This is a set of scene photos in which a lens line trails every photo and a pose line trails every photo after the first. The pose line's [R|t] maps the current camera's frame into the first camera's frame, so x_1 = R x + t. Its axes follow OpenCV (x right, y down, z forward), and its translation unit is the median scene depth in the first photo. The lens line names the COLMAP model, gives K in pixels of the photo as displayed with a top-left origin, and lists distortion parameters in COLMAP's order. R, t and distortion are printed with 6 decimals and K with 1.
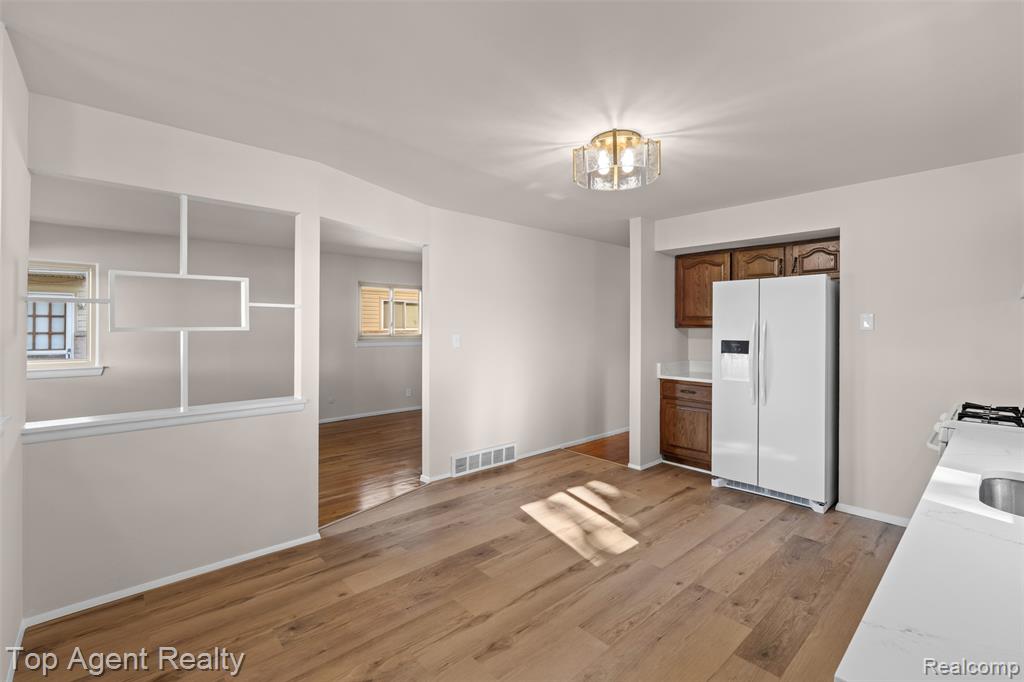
lens RADIAL K [[450.0, 0, 512.8], [0, 450.0, 334.7], [0, 0, 1]] dist [-0.009253, 0.000158]
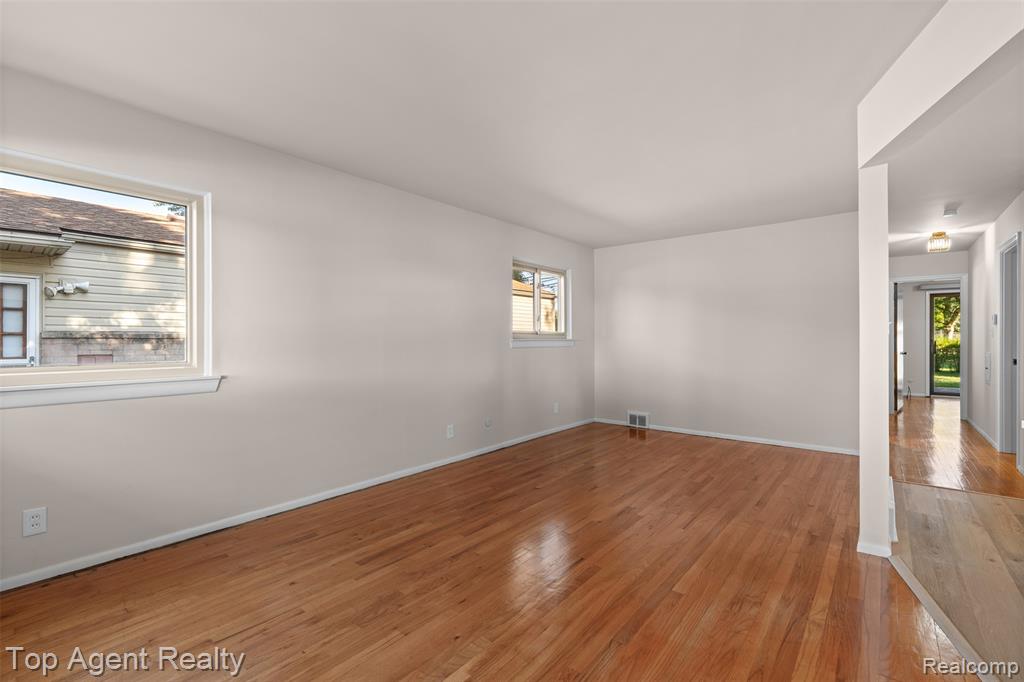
lens RADIAL K [[450.0, 0, 509.6], [0, 450.0, 337.8], [0, 0, 1]] dist [-0.009253, 0.000158]
pose [[0.990145, -0.018162, 0.138862, -0.724876], [0.018859, 0.999815, -0.003707, 0.037055], [-0.138769, 0.006289, 0.990305, 0.443369]]
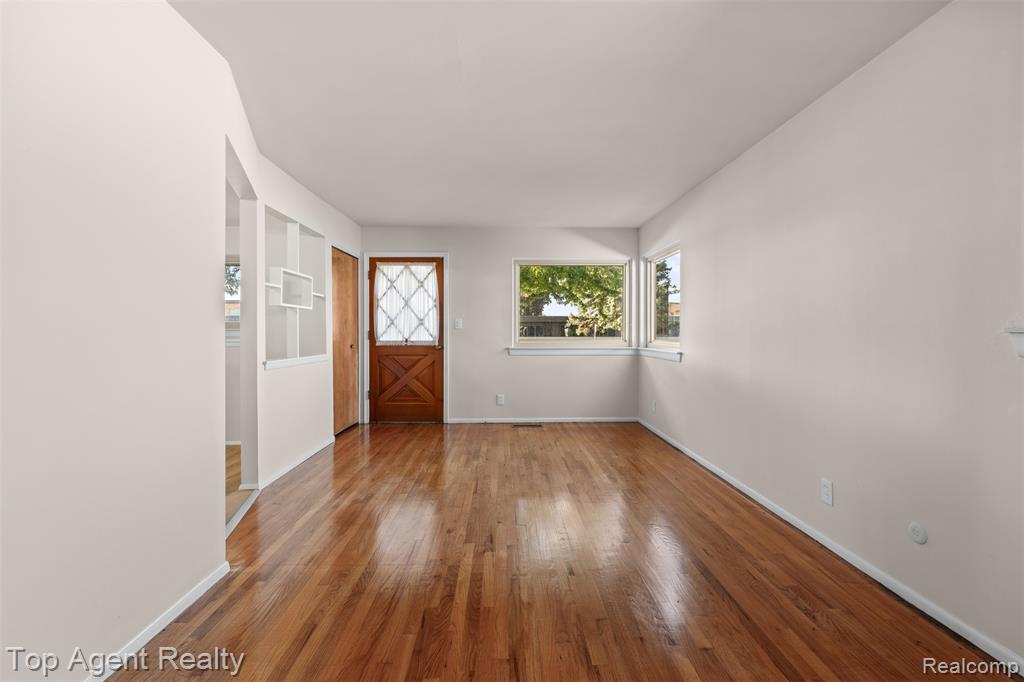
lens RADIAL K [[450.0, 0, 512.6], [0, 450.0, 339.9], [0, 0, 1]] dist [-0.009253, 0.000158]
pose [[-0.652855, -0.002872, -0.757477, 0.014854], [-0.011822, 0.999910, 0.006398, 0.050912], [0.757390, 0.013132, -0.652830, 1.593252]]
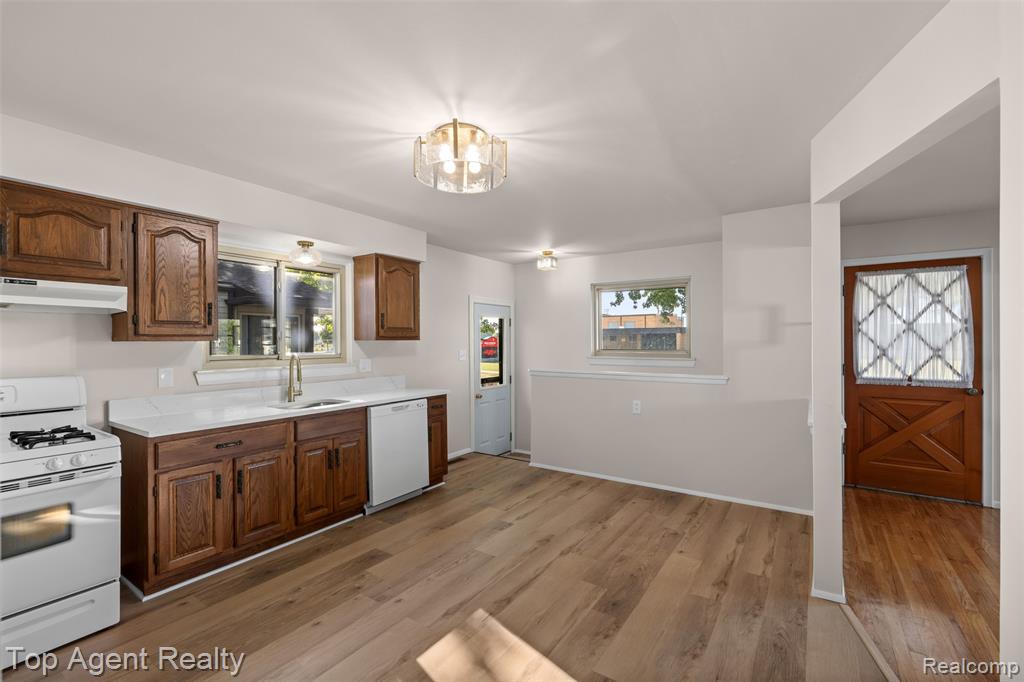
lens RADIAL K [[450.0, 0, 512.1], [0, 450.0, 338.6], [0, 0, 1]] dist [-0.009253, 0.000158]
pose [[-0.973192, -0.001332, -0.229991, 0.220621], [-0.003934, 0.999933, 0.010855, -0.019326], [0.229961, 0.011469, -0.973132, 1.244838]]
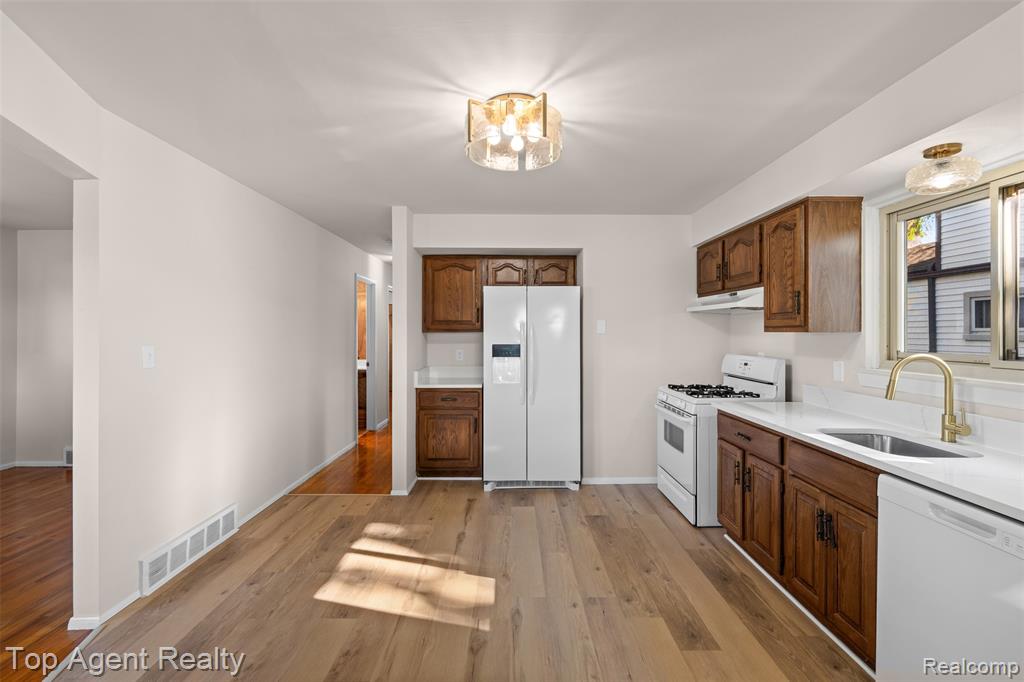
lens RADIAL K [[450.0, 0, 515.0], [0, 450.0, 335.3], [0, 0, 1]] dist [-0.009253, 0.000158]
pose [[0.669184, -0.008913, 0.743043, -0.250312], [0.015057, 0.999885, -0.001566, -0.005957], [-0.742944, 0.012236, 0.669242, 0.284783]]
